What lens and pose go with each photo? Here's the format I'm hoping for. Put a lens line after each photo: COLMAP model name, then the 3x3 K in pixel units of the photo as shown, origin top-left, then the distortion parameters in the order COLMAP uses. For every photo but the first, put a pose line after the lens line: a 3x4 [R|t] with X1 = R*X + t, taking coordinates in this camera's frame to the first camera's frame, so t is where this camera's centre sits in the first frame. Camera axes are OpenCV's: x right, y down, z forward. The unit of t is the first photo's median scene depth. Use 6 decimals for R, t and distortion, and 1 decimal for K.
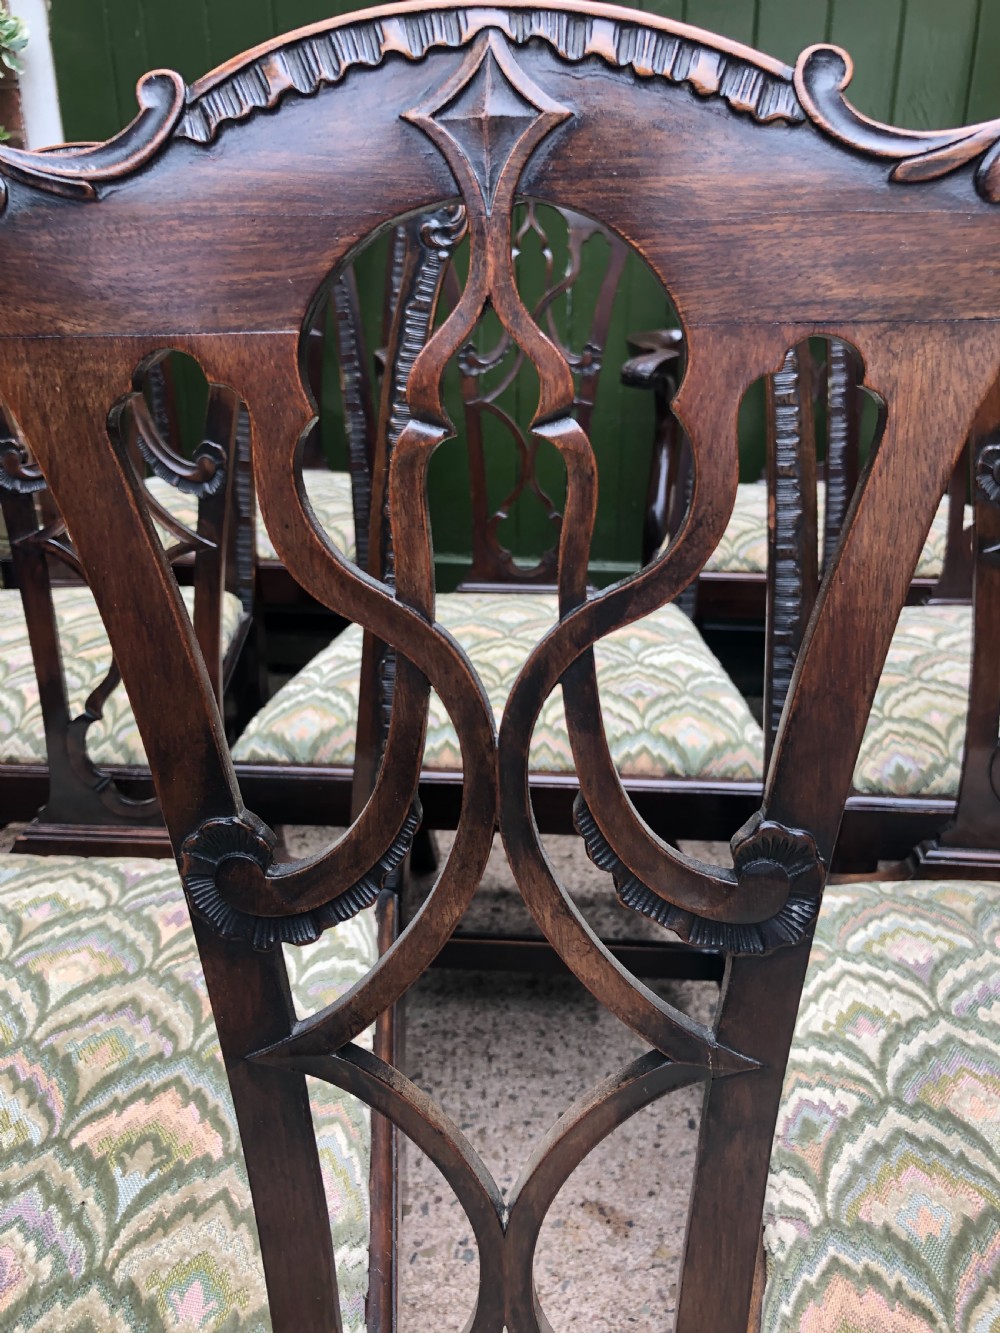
lens RADIAL K [[1123.4, 0, 487.3], [0, 1123.4, 651.5], [0, 0, 1]] dist [0.011911, -0.008352]
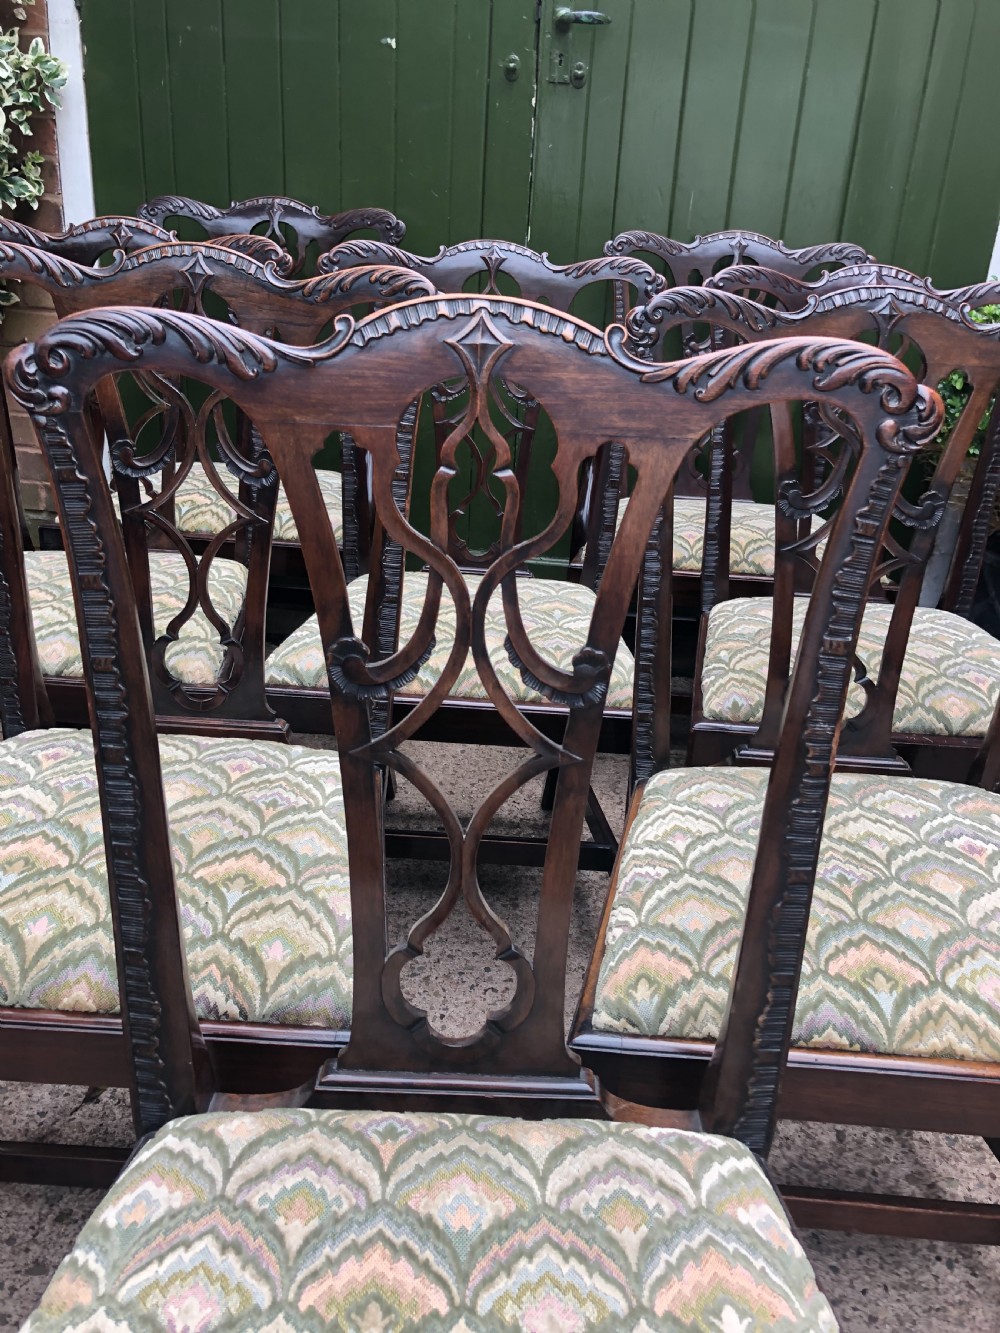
lens RADIAL K [[1123.4, 0, 516.5], [0, 1123.4, 654.9], [0, 0, 1]] dist [0.011911, -0.008352]
pose [[0.996089, 0.040008, 0.078783, -0.030974], [-0.040178, 0.999192, 0.000577, 0.070279], [-0.078697, -0.003740, 0.996892, -0.519051]]
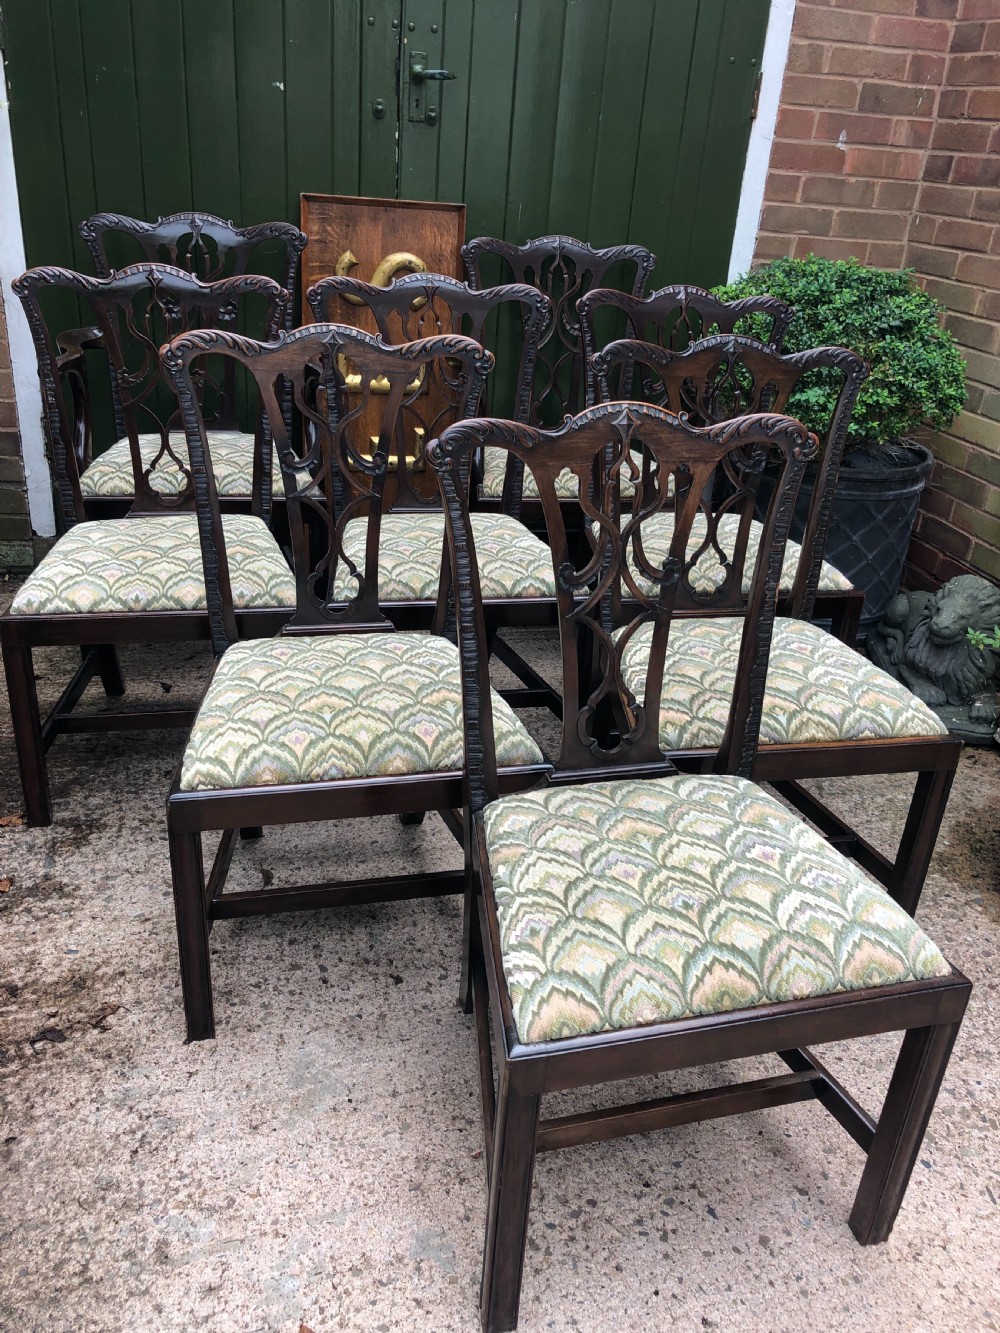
lens RADIAL K [[1123.4, 0, 504.7], [0, 1123.4, 664.0], [0, 0, 1]] dist [0.011911, -0.008352]
pose [[0.944585, -0.074525, 0.319695, -0.849568], [0.046873, 0.994530, 0.093347, 0.049062], [-0.324903, -0.073189, 0.942911, -1.428409]]
